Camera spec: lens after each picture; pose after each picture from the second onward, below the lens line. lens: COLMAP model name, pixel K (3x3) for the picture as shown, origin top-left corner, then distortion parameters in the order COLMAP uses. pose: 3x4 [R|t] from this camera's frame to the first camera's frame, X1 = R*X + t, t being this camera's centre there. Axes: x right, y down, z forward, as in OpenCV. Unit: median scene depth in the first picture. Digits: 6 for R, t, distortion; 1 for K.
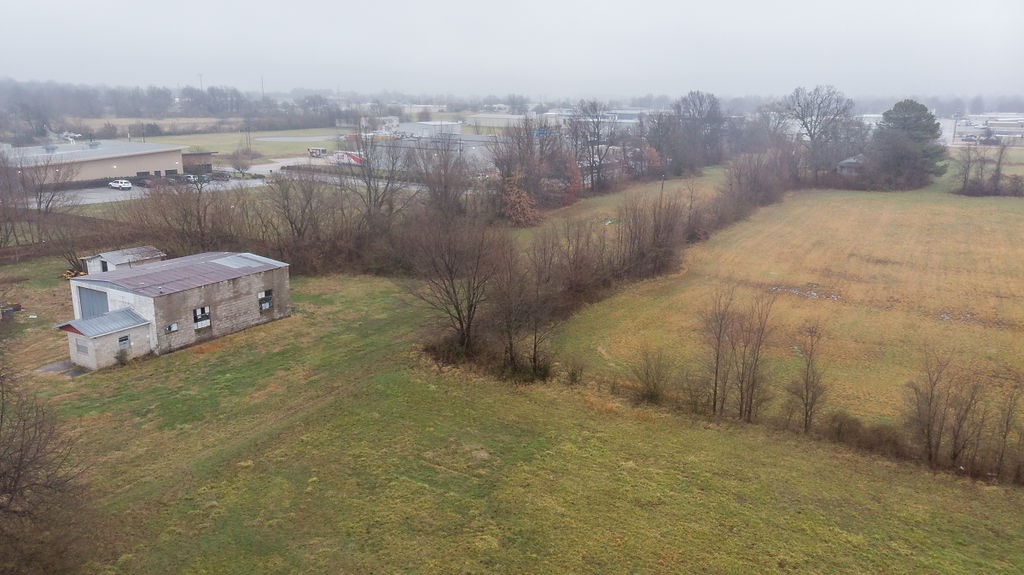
lens RADIAL K [[735.9, 0, 522.7], [0, 735.9, 286.8], [0, 0, 1]] dist [0.019520, 0.018251]
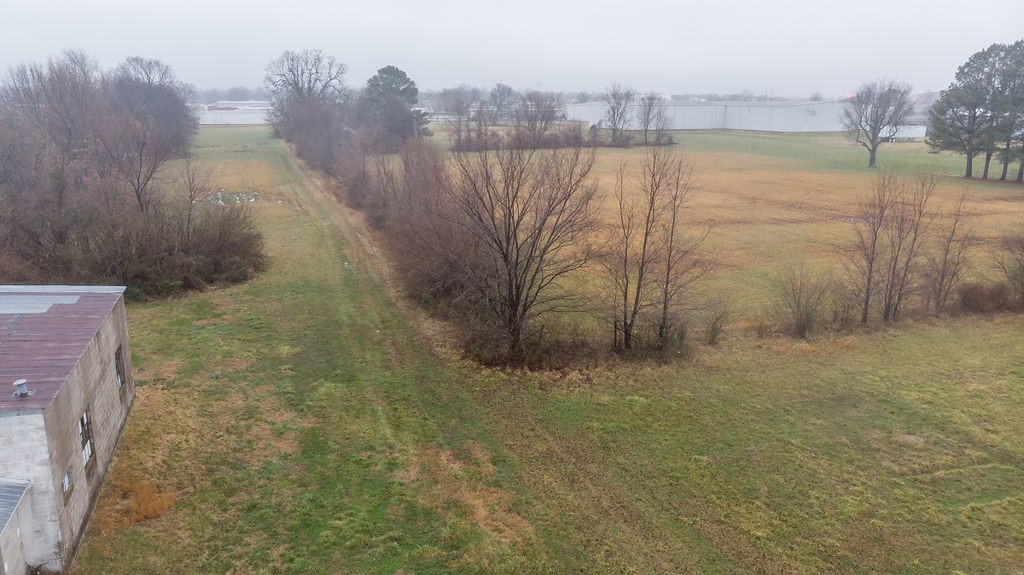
lens RADIAL K [[735.9, 0, 509.9], [0, 735.9, 292.6], [0, 0, 1]] dist [0.019520, 0.018251]
pose [[0.658806, -0.198403, 0.725679, -0.205655], [0.187261, 0.977485, 0.097244, -0.010966], [-0.728634, 0.071826, 0.681126, 0.209541]]
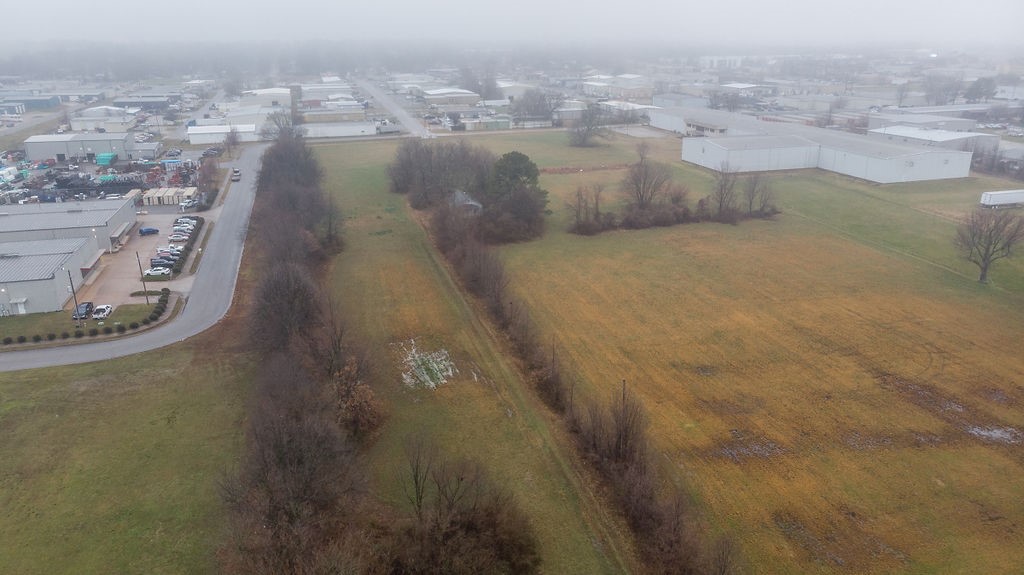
lens RADIAL K [[735.9, 0, 512.3], [0, 735.9, 280.7], [0, 0, 1]] dist [0.019520, 0.018251]
pose [[0.705990, -0.242048, 0.665575, -0.305906], [0.189592, 0.970076, 0.151680, -0.253749], [-0.682373, 0.019103, 0.730755, 0.201437]]
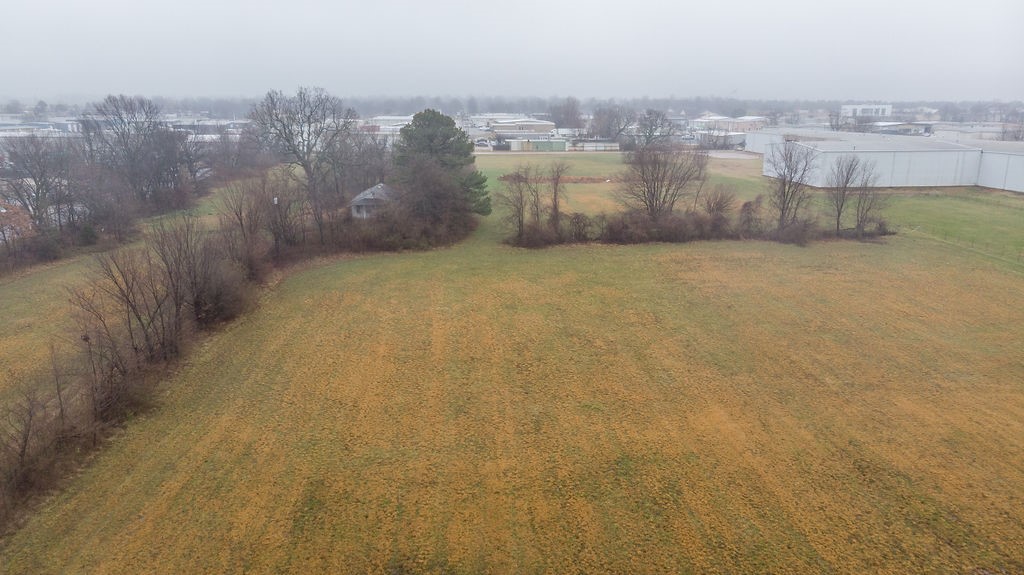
lens RADIAL K [[735.9, 0, 520.7], [0, 735.9, 284.8], [0, 0, 1]] dist [0.019520, 0.018251]
pose [[0.821188, -0.144334, 0.552103, 0.201308], [0.144991, 0.988508, 0.042765, -0.117650], [-0.551931, 0.044932, 0.832679, 0.421567]]
